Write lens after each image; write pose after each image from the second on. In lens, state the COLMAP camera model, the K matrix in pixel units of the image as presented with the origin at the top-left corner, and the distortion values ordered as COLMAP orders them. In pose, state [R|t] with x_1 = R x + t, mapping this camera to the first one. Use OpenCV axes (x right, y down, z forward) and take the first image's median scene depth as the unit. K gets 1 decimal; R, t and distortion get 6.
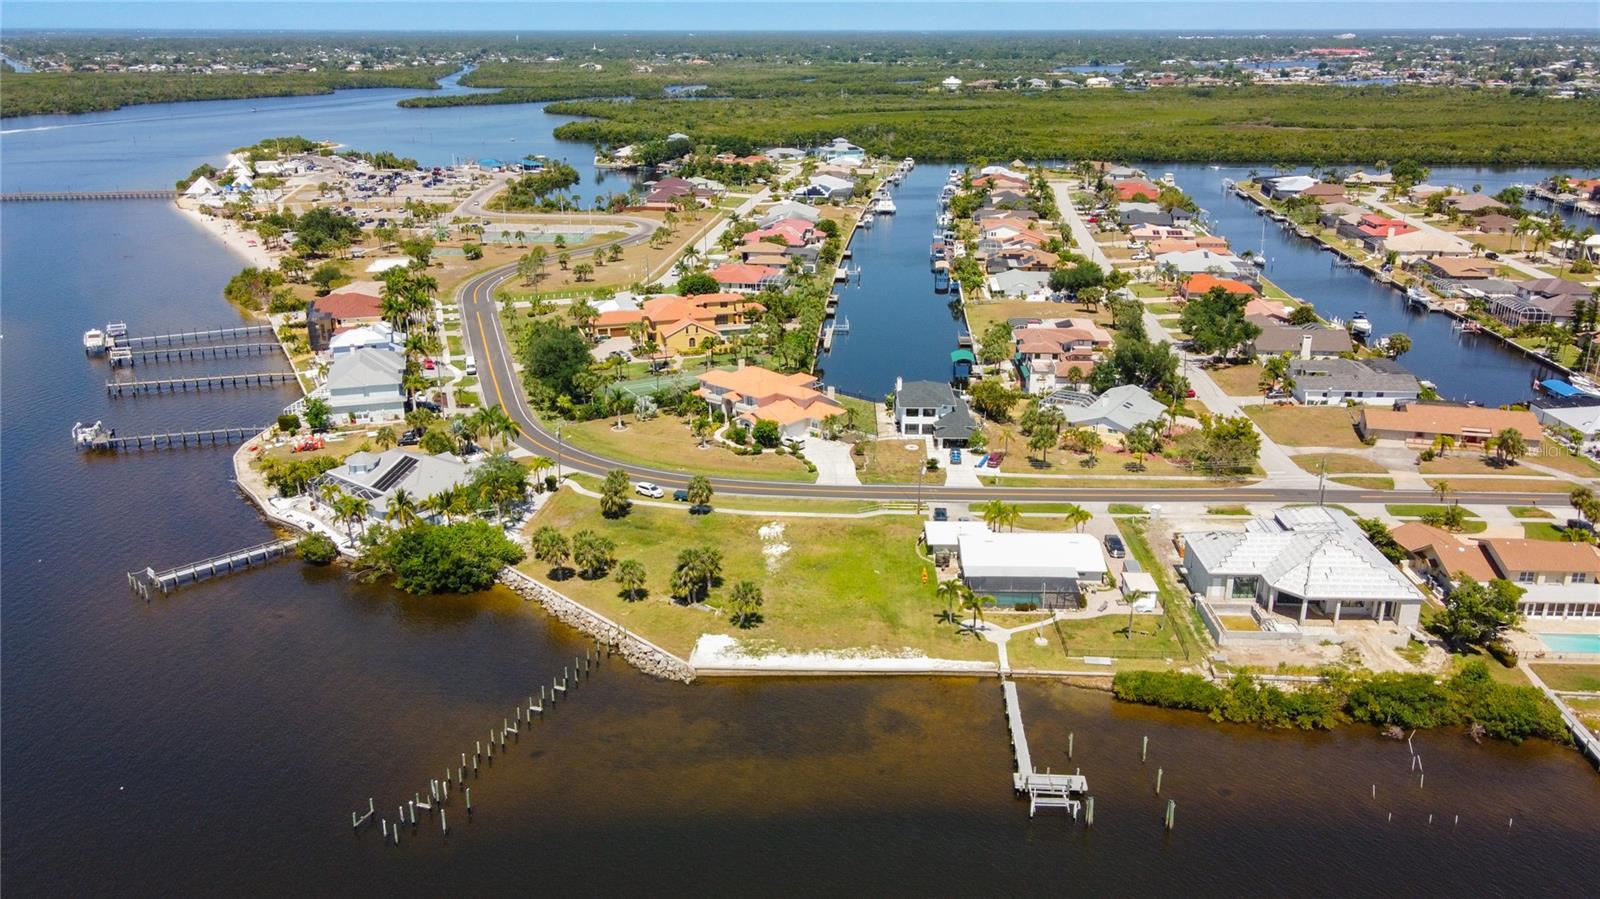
lens RADIAL K [[1256.4, 0, 810.3], [0, 1256.4, 457.8], [0, 0, 1]] dist [-0.007996, 0.045785]
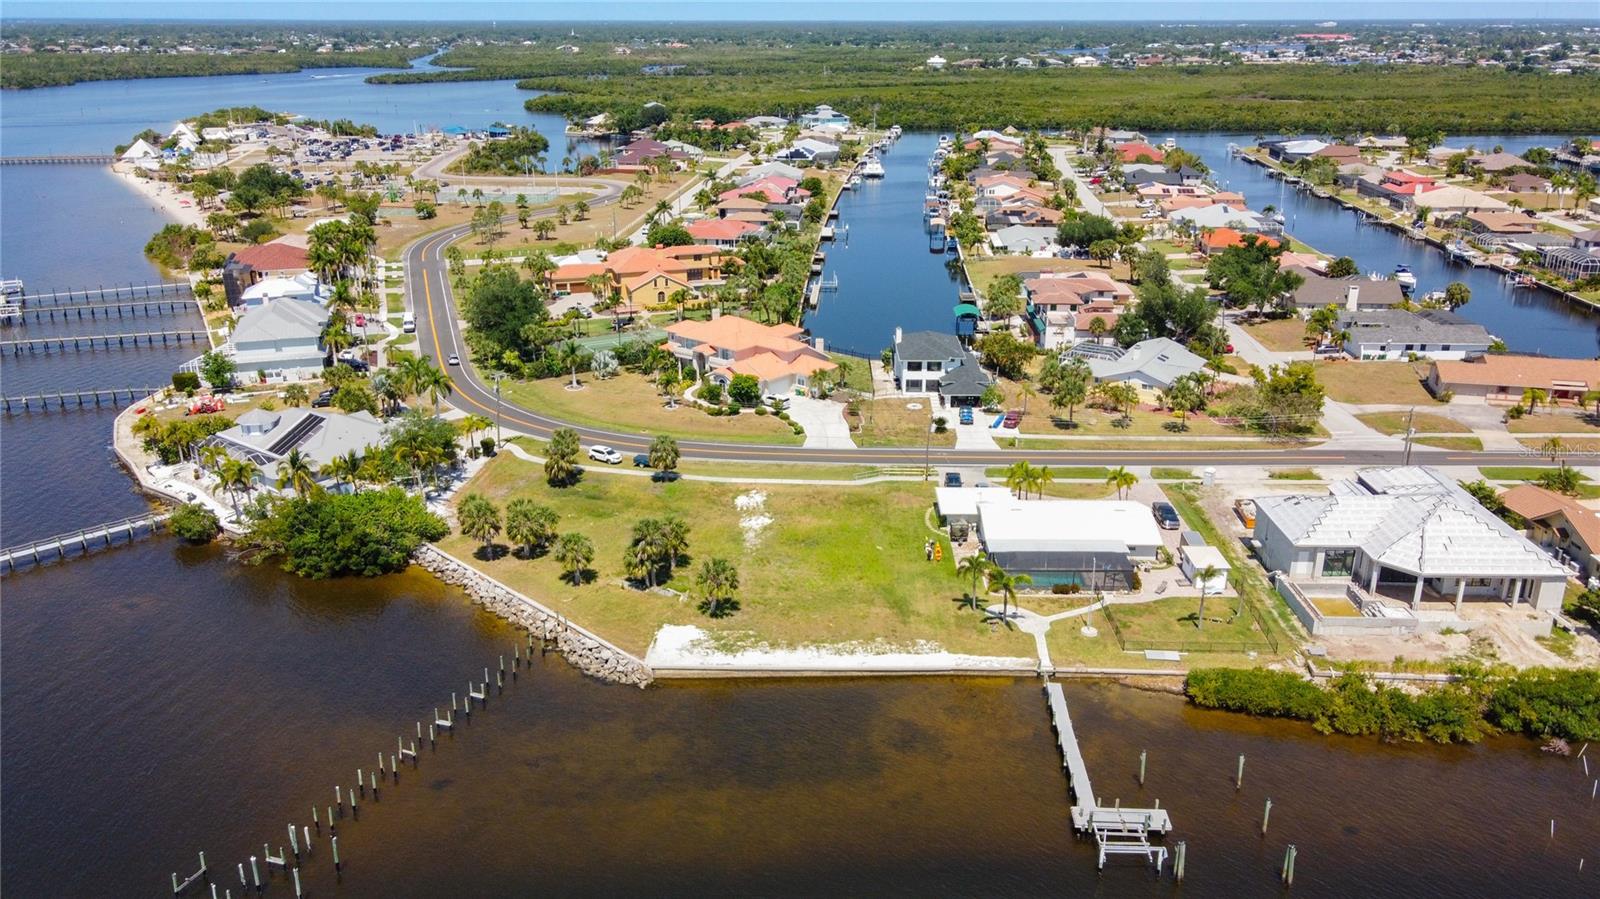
lens RADIAL K [[1256.4, 0, 809.9], [0, 1256.4, 445.9], [0, 0, 1]] dist [-0.007996, 0.045785]
pose [[0.999900, -0.004296, 0.013498, -0.002361], [0.004343, 0.999985, -0.003432, 0.022346], [-0.013483, 0.003490, 0.999903, 0.150747]]
